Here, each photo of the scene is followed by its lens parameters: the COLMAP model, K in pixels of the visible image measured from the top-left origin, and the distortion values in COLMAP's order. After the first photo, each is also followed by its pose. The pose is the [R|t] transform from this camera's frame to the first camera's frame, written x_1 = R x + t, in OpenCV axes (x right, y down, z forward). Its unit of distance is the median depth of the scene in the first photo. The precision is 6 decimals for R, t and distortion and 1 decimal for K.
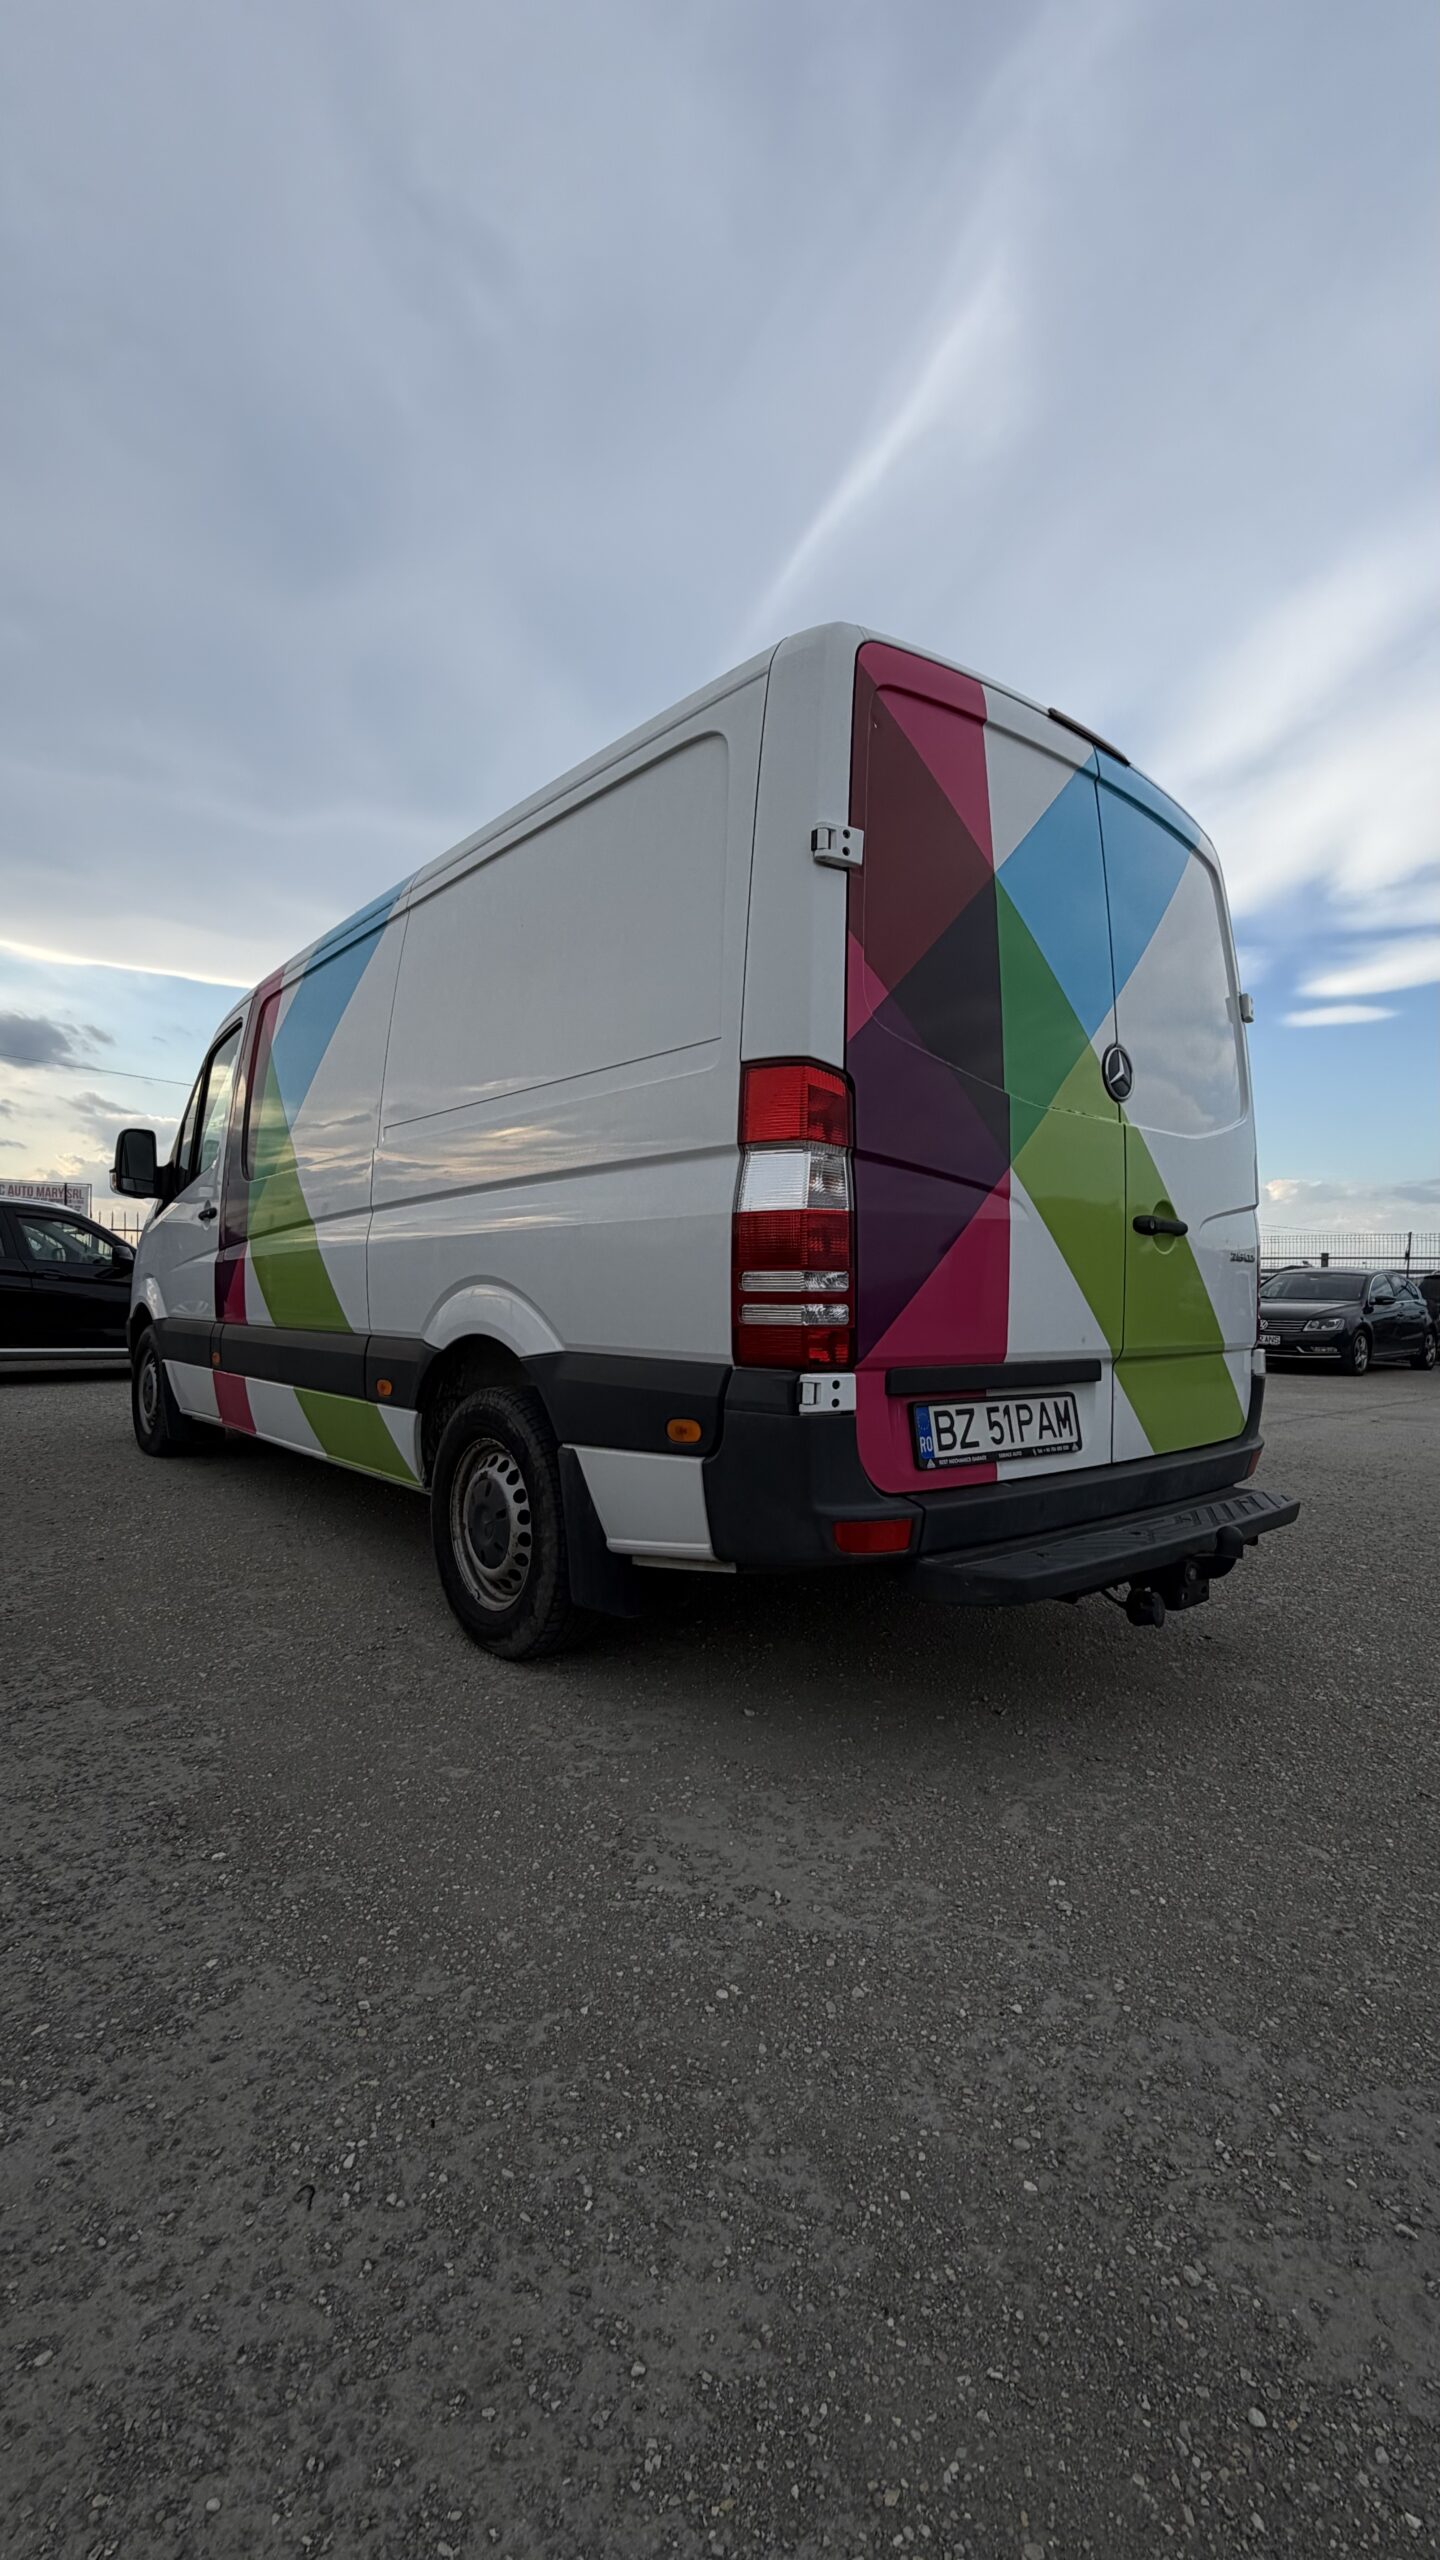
lens RADIAL K [[1023.5, 0, 715.4], [0, 1023.5, 1269.2], [0, 0, 1]] dist [-0.000022, -0.000055]
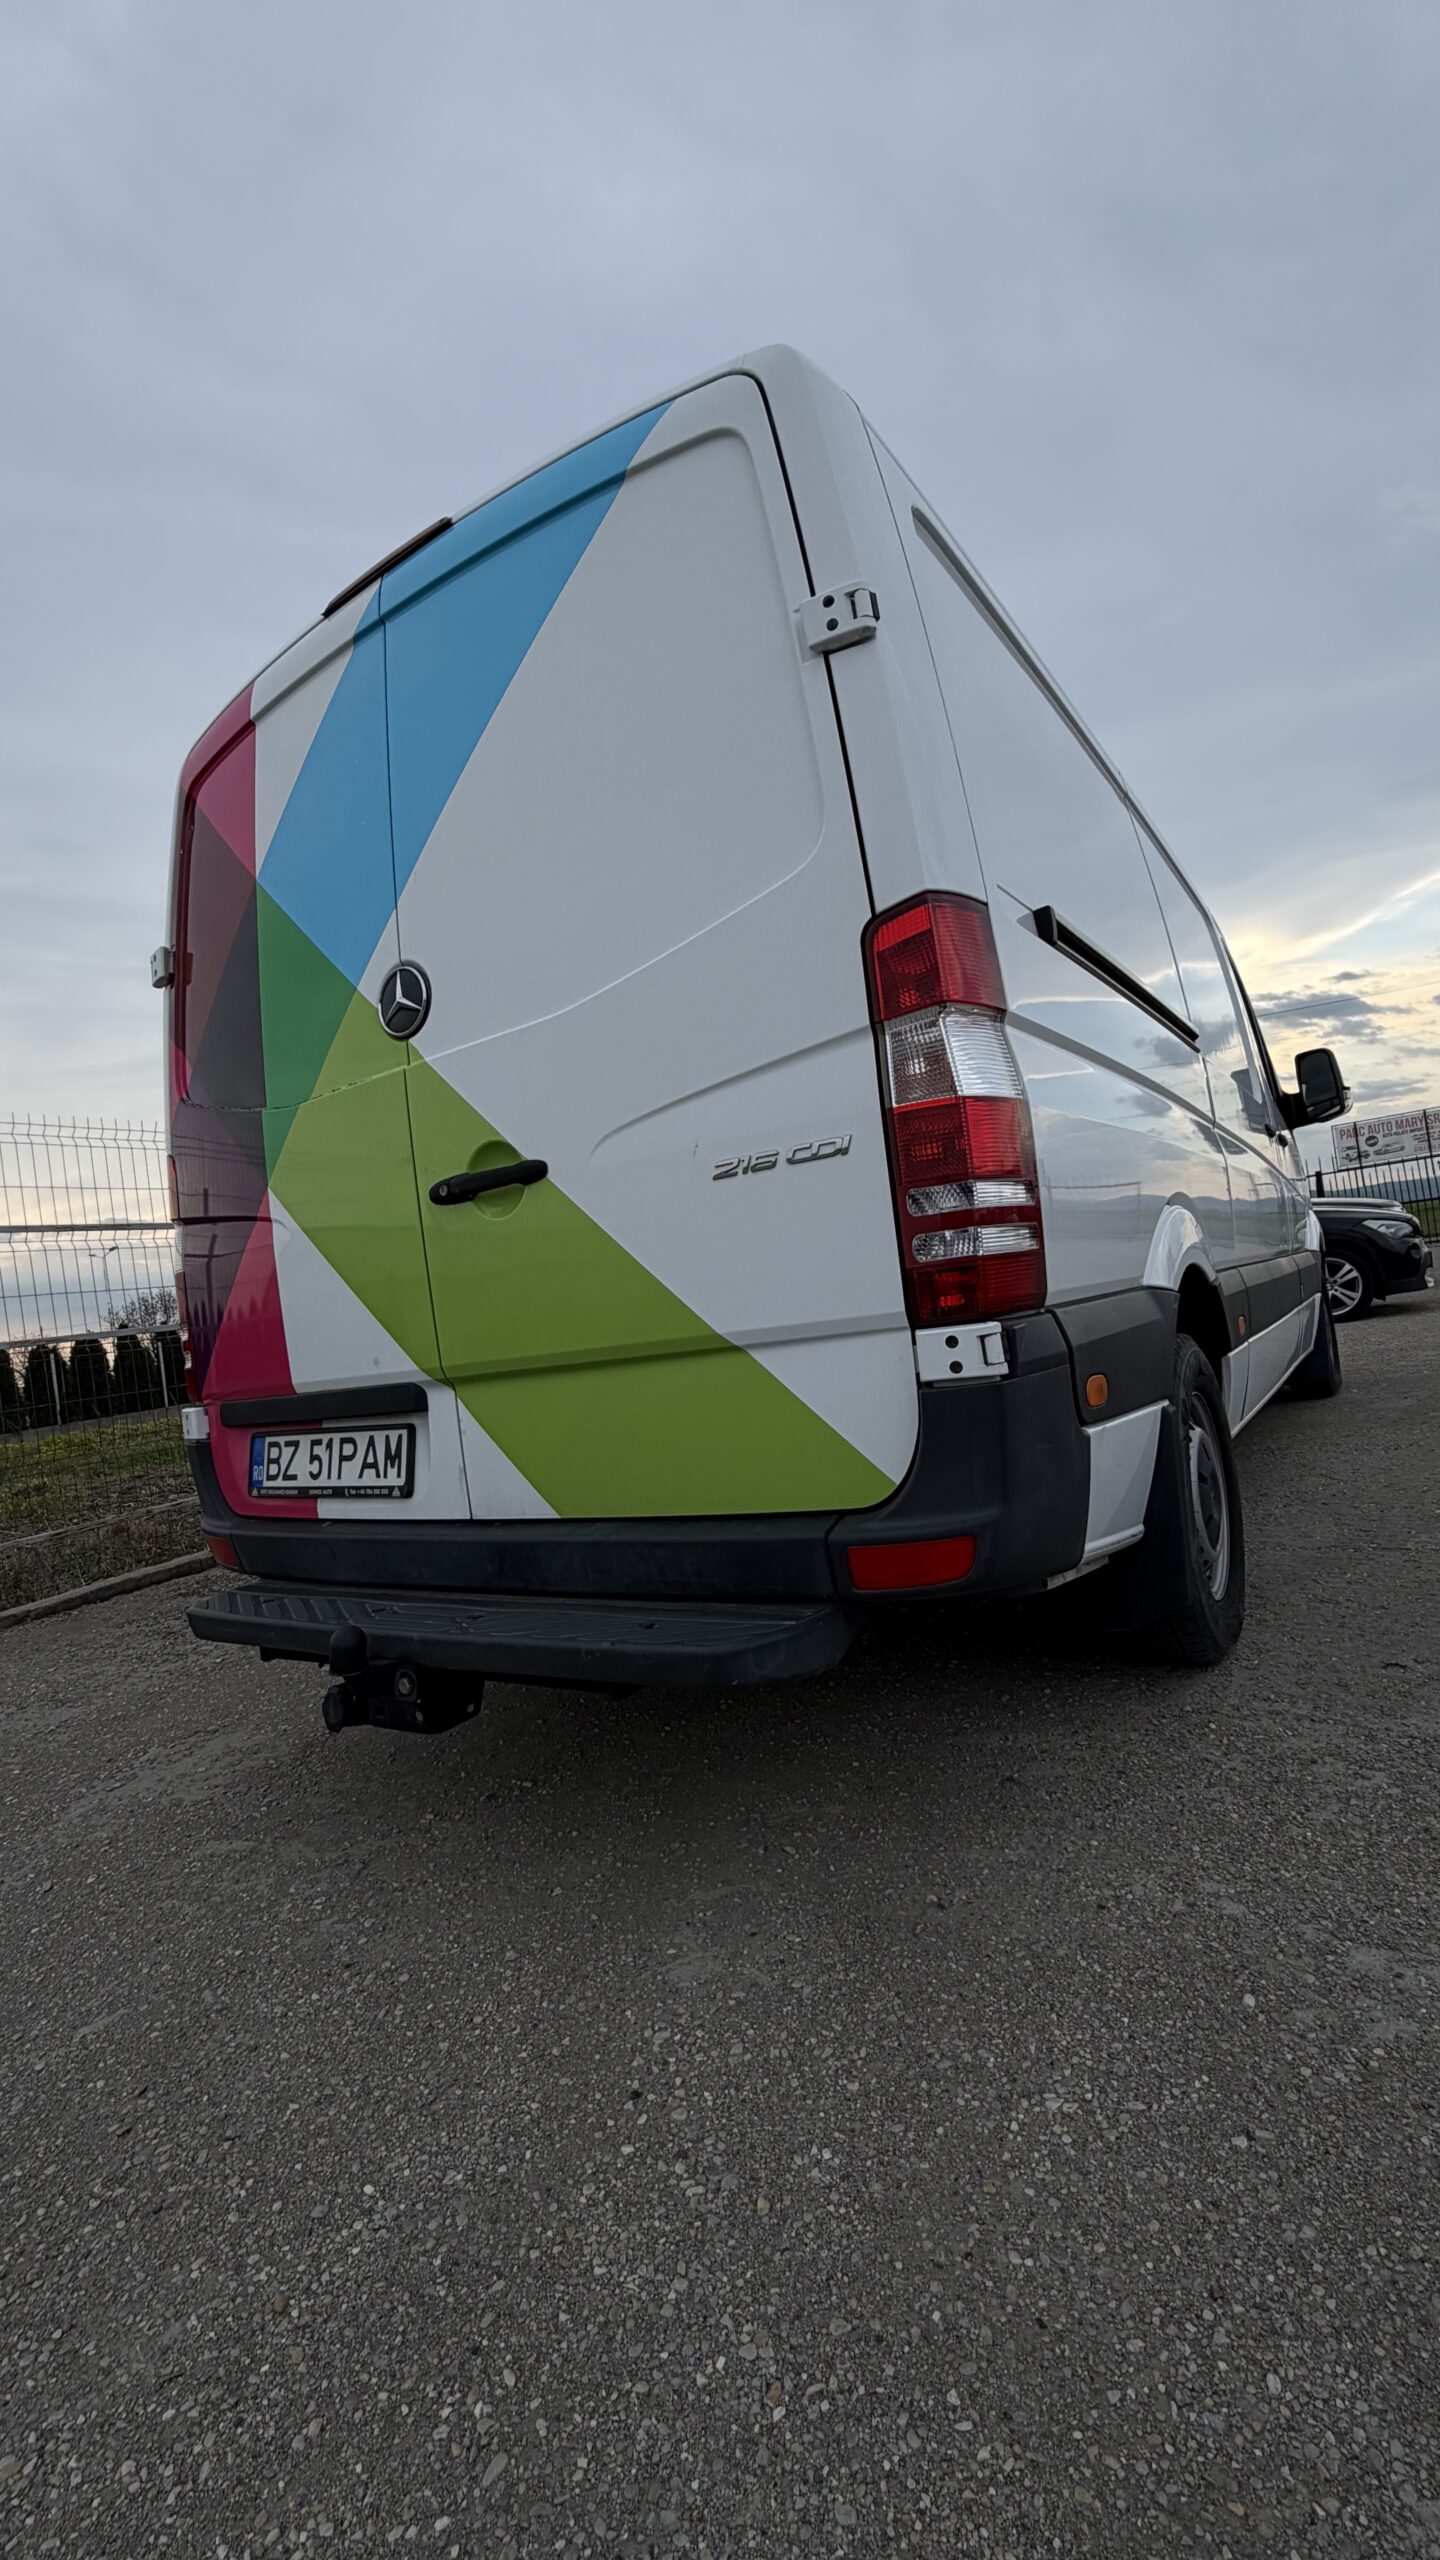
lens RADIAL K [[1023.5, 0, 715.4], [0, 1023.5, 1269.2], [0, 0, 1]] dist [-0.000022, -0.000055]
pose [[0.323386, -0.095477, -0.941438, 1.283174], [0.156468, 0.986597, -0.046309, 0.080601], [0.933241, -0.132329, 0.333991, 1.042555]]
